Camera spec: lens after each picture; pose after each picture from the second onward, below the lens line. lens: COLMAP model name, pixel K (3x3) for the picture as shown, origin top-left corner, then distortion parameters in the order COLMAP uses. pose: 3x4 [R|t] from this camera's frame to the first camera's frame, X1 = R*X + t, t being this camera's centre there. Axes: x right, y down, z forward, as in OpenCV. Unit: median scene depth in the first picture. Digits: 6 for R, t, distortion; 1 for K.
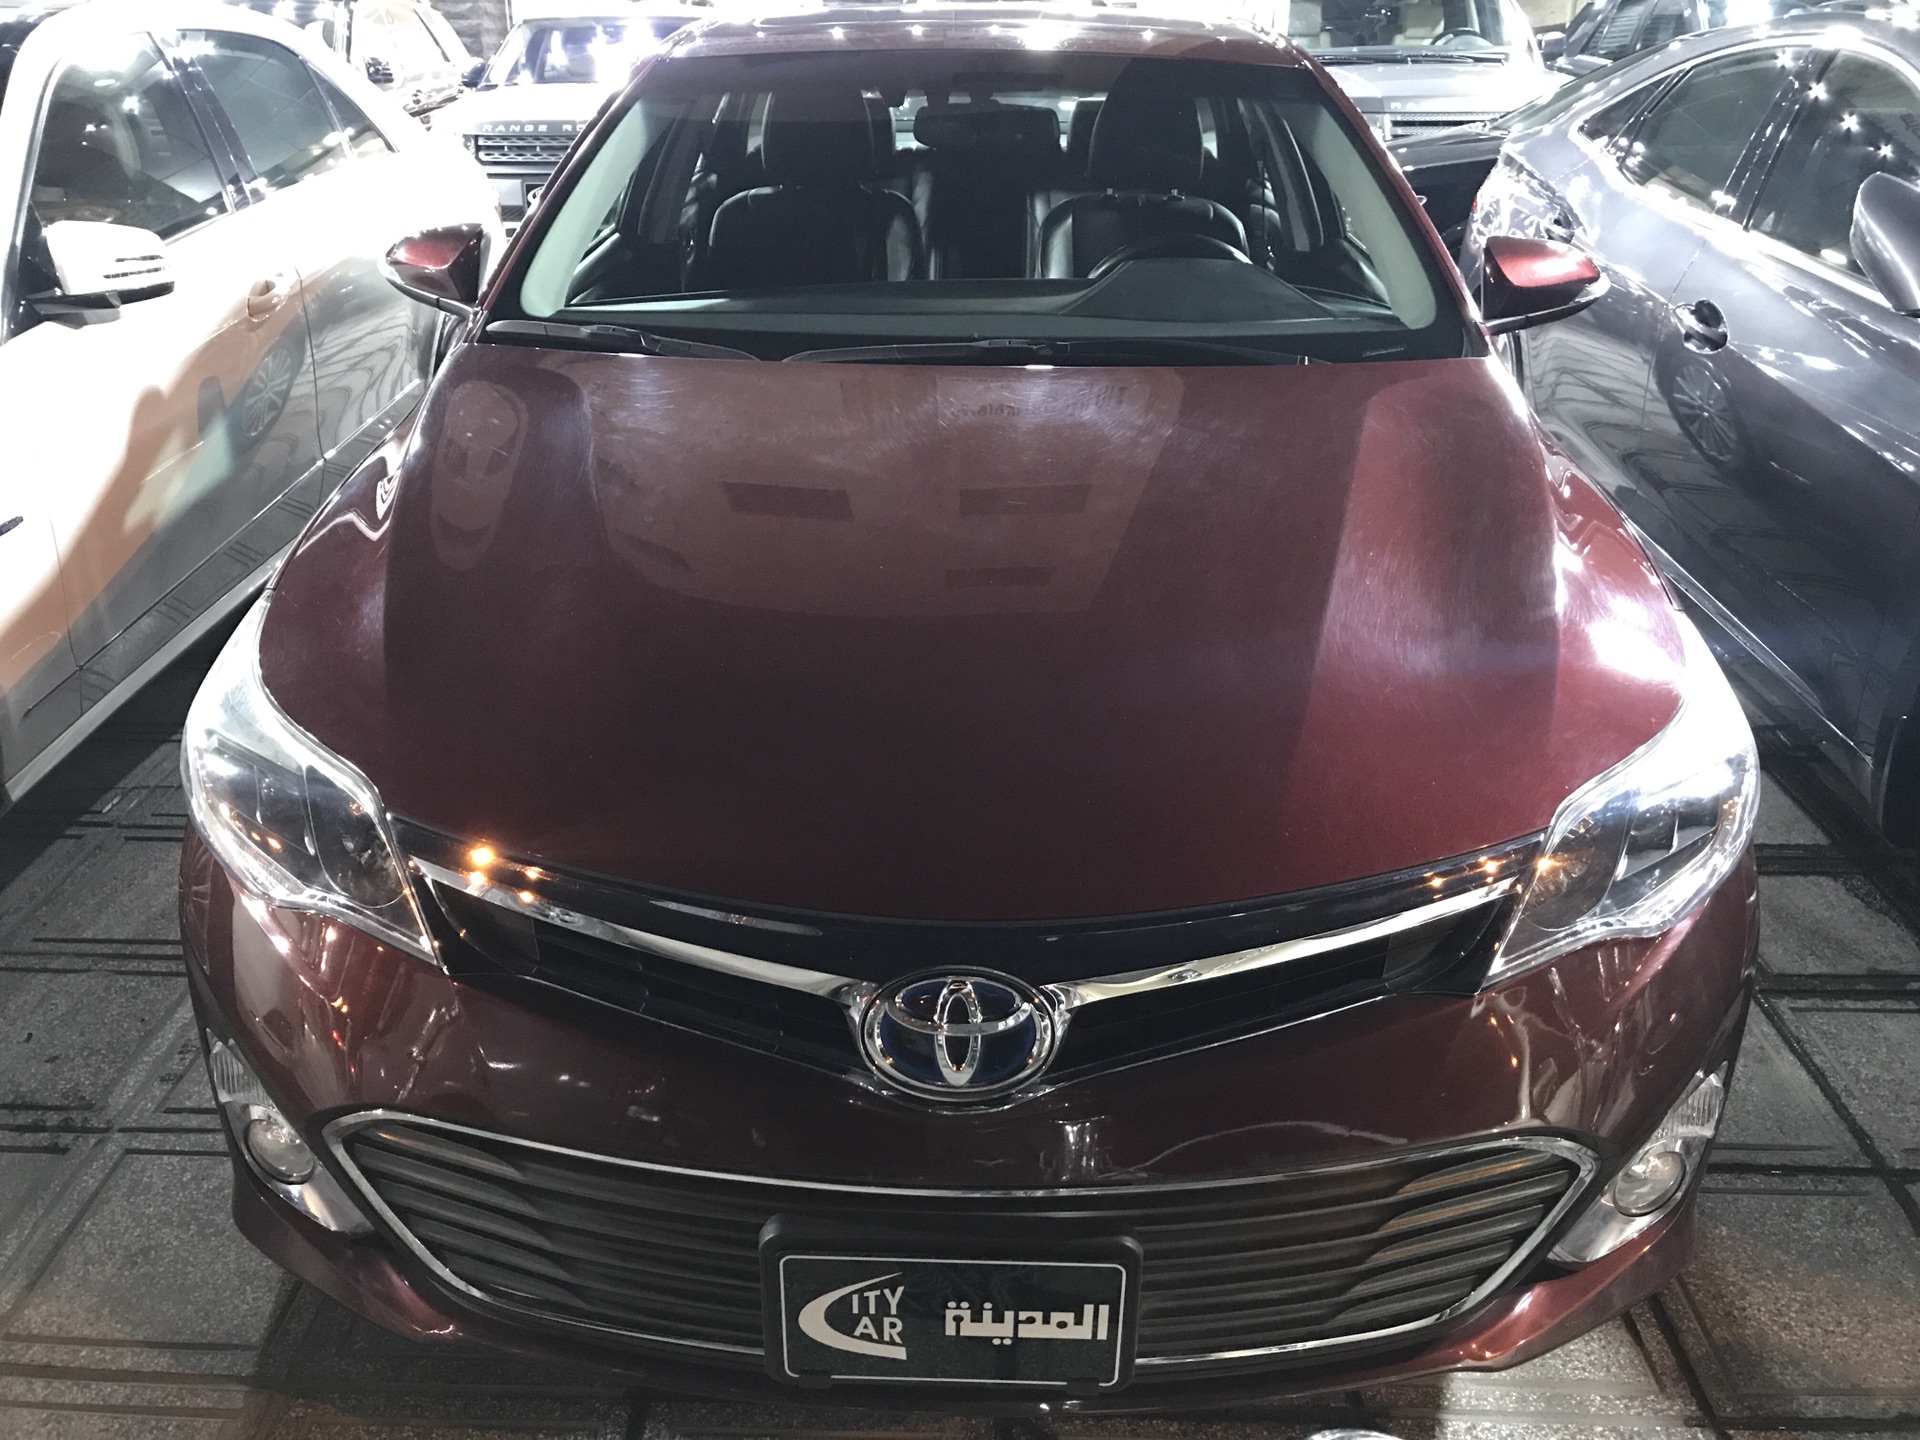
lens RADIAL K [[1571.2, 0, 960.0], [0, 1571.2, 720.0], [0, 0, 1]] dist [0.011127, -0.002485]
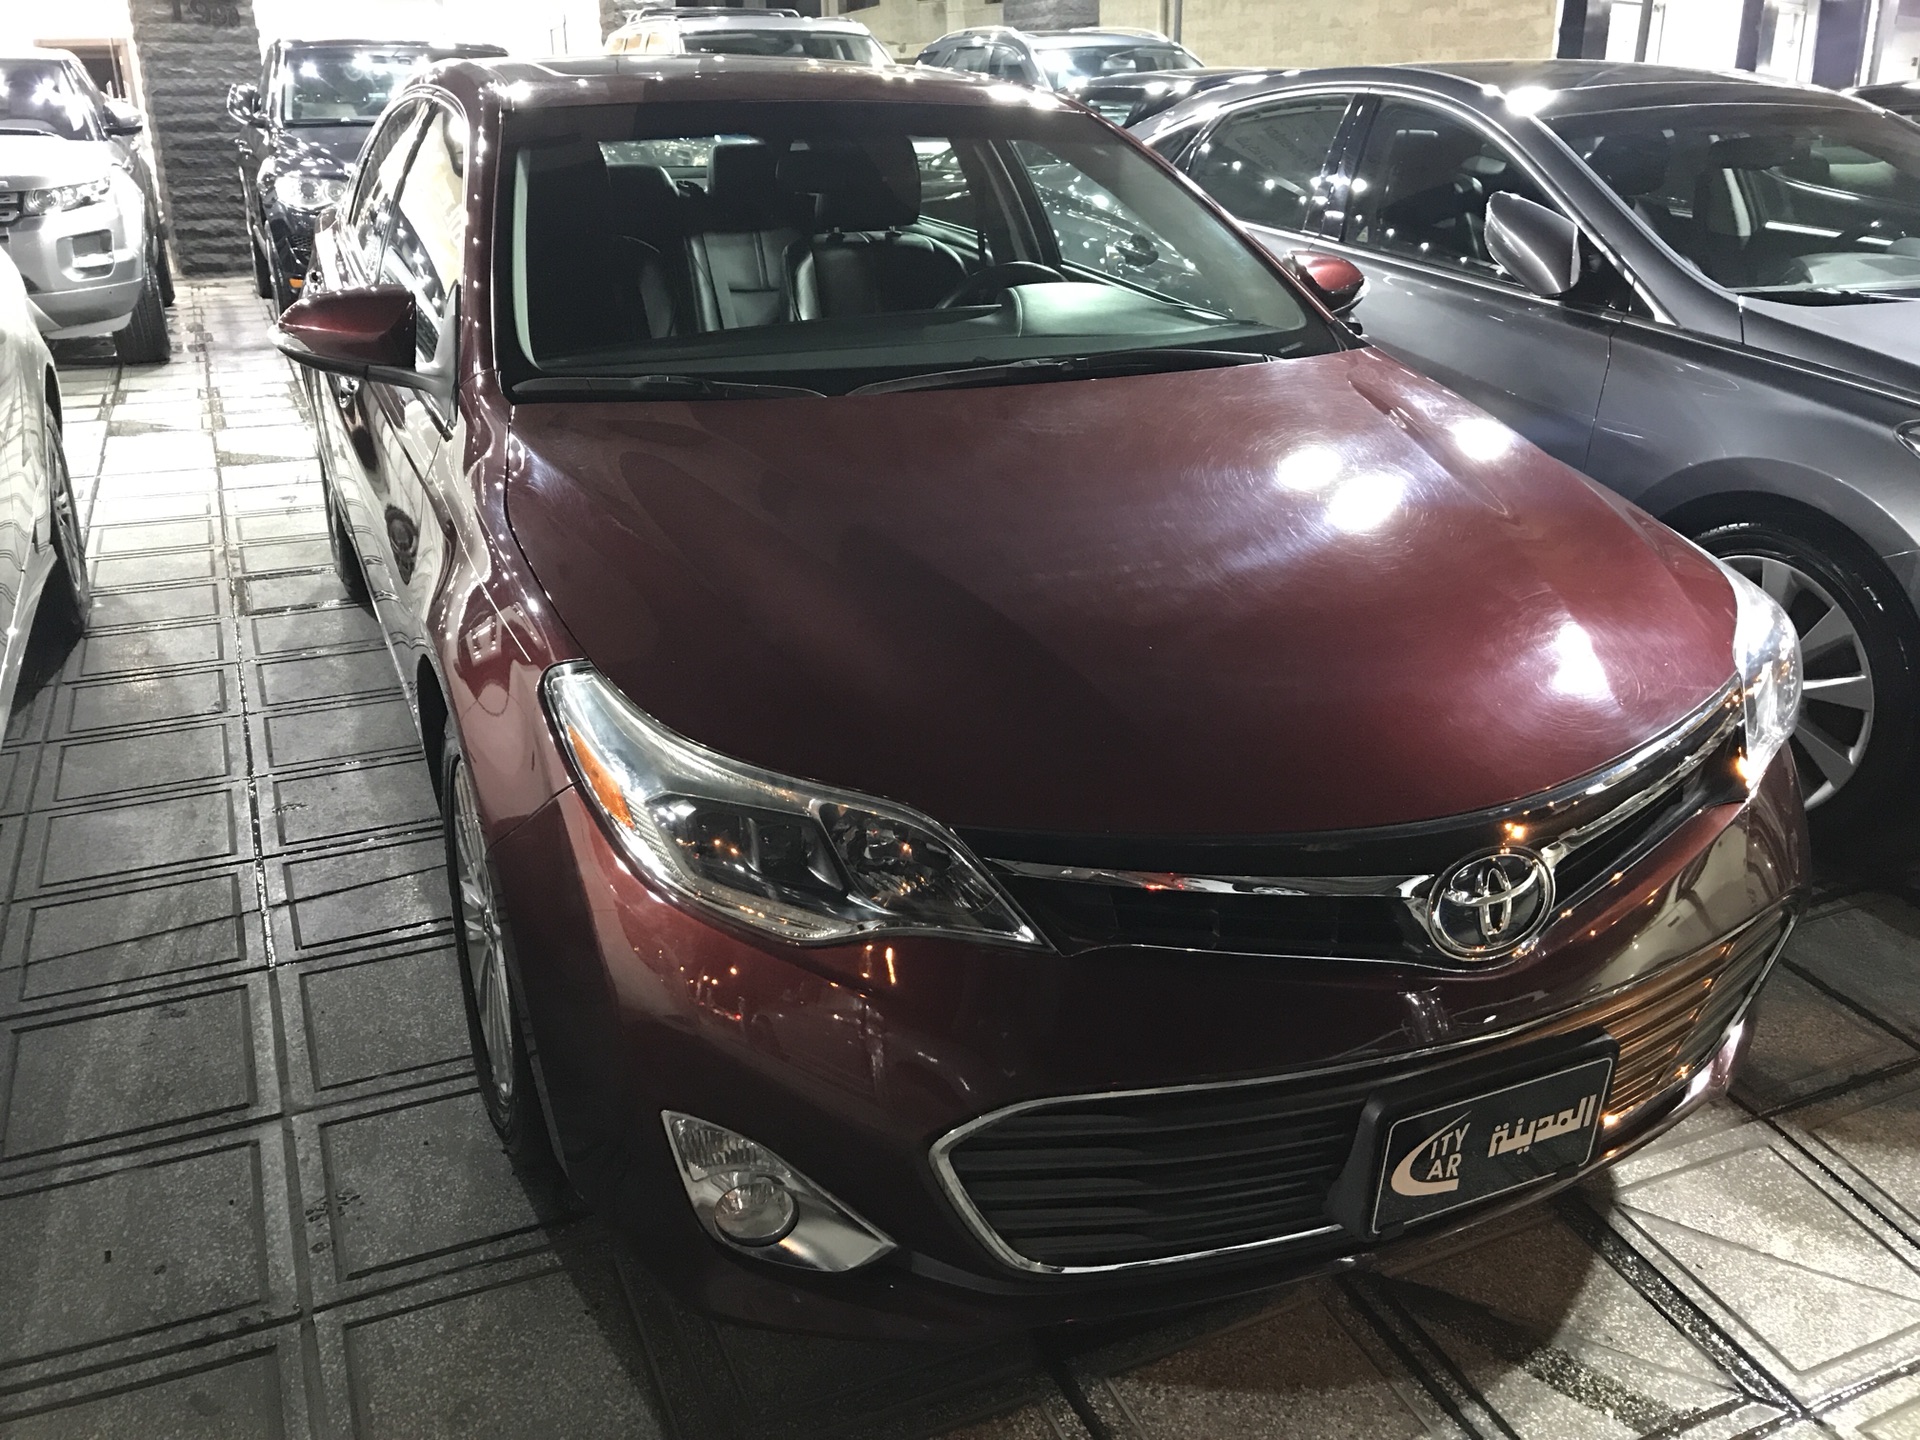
lens RADIAL K [[1571.2, 0, 960.0], [0, 1571.2, 720.0], [0, 0, 1]] dist [0.011127, -0.002485]
pose [[0.898467, -0.162483, 0.407868, -0.815470], [0.172144, 0.984984, 0.013184, -0.025873], [-0.403885, 0.058367, 0.912946, 0.040555]]
